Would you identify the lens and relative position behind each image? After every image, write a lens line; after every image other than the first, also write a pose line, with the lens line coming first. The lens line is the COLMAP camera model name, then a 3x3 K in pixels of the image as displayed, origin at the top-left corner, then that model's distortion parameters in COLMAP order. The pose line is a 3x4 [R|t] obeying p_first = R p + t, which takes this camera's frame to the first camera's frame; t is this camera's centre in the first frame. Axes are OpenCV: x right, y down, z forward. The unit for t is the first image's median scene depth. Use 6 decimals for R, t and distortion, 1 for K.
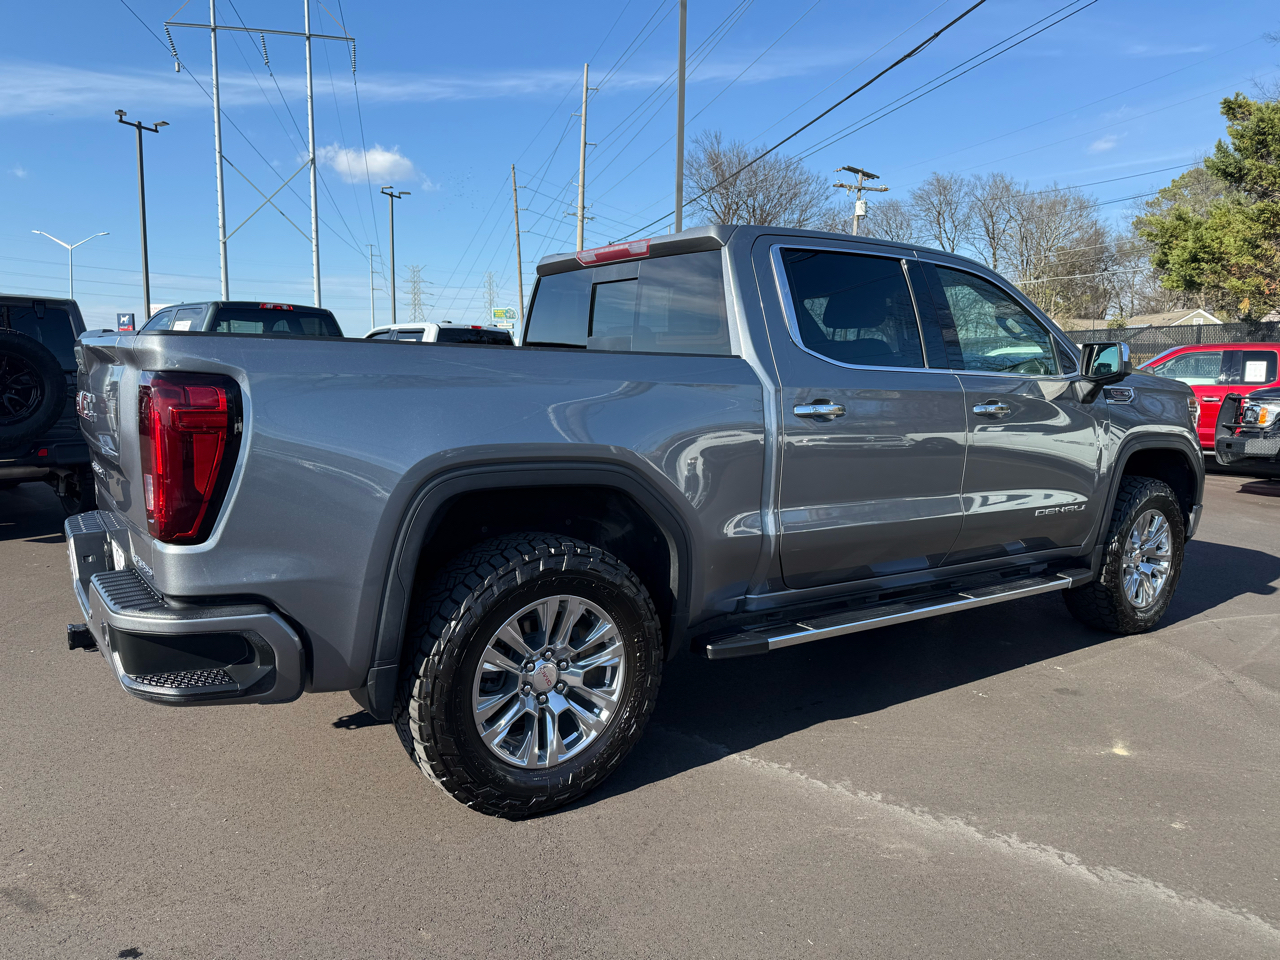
lens RADIAL K [[900.4, 0, 638.7], [0, 900.4, 480.0], [0, 0, 1]] dist [0.045590, -0.061956]
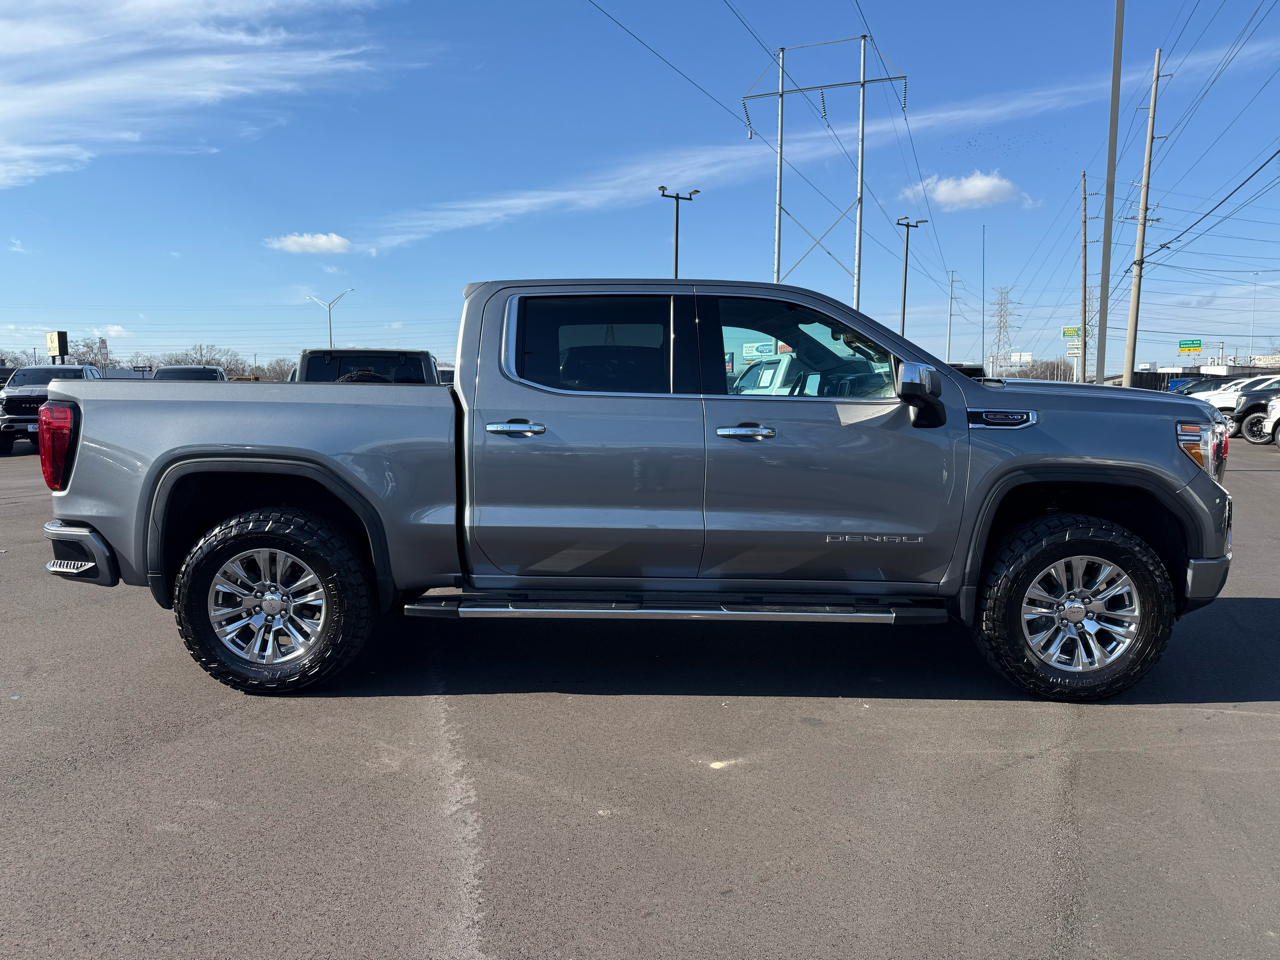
lens RADIAL K [[900.4, 0, 638.7], [0, 900.4, 480.0], [0, 0, 1]] dist [0.045590, -0.061956]
pose [[0.812001, 0.043121, -0.582061, 1.067177], [-0.060368, 0.998123, -0.010272, -0.004986], [0.580525, 0.043478, 0.813081, 0.113389]]
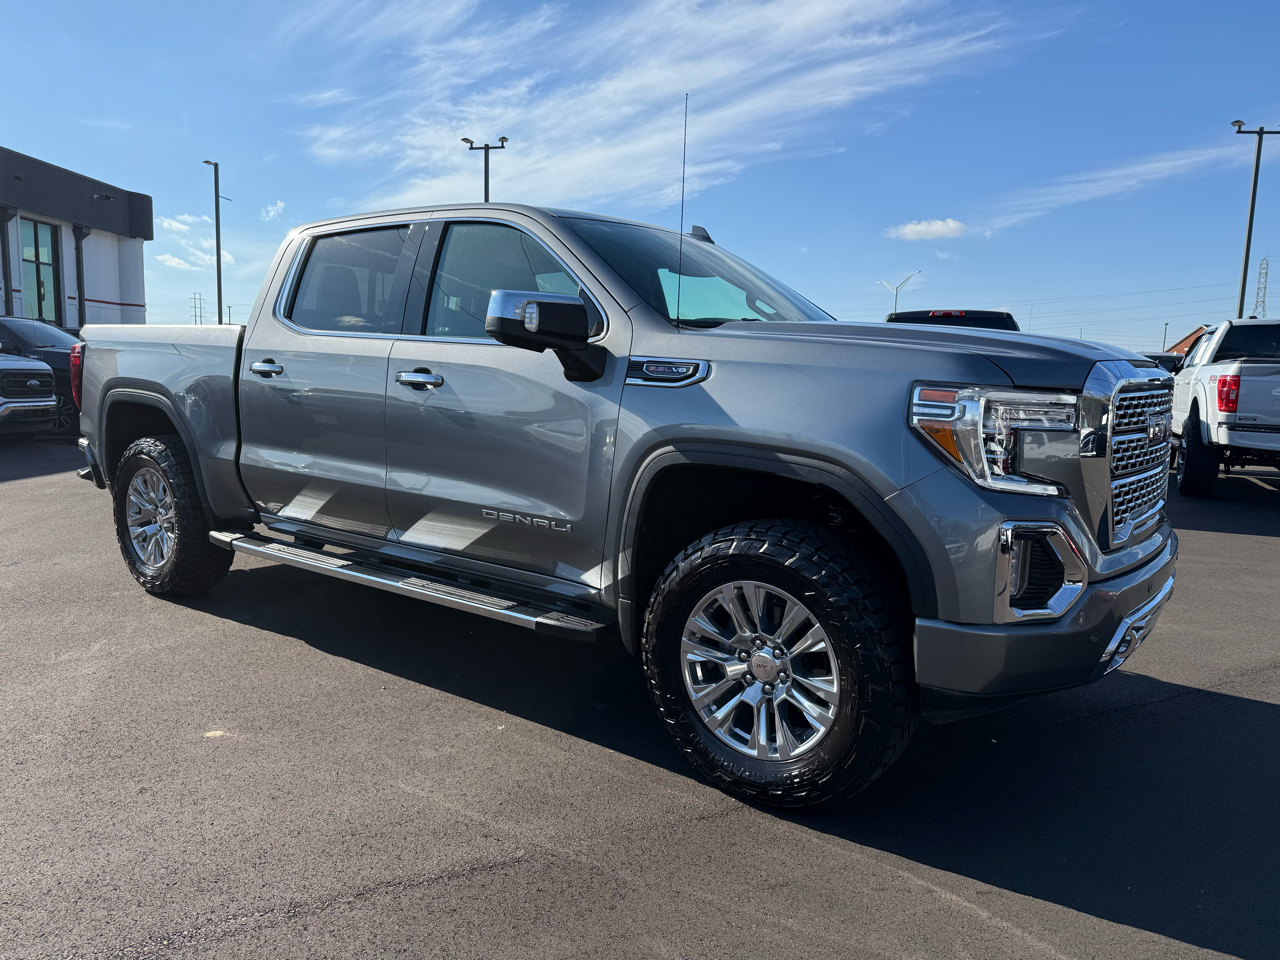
lens RADIAL K [[897.1, 0, 649.4], [0, 897.1, 461.1], [0, 0, 1]] dist [0.059614, -0.115085]
pose [[0.314428, 0.090241, -0.944982, 1.572107], [-0.133950, 0.989729, 0.049944, -0.087256], [0.939783, 0.110876, 0.323286, 1.121797]]
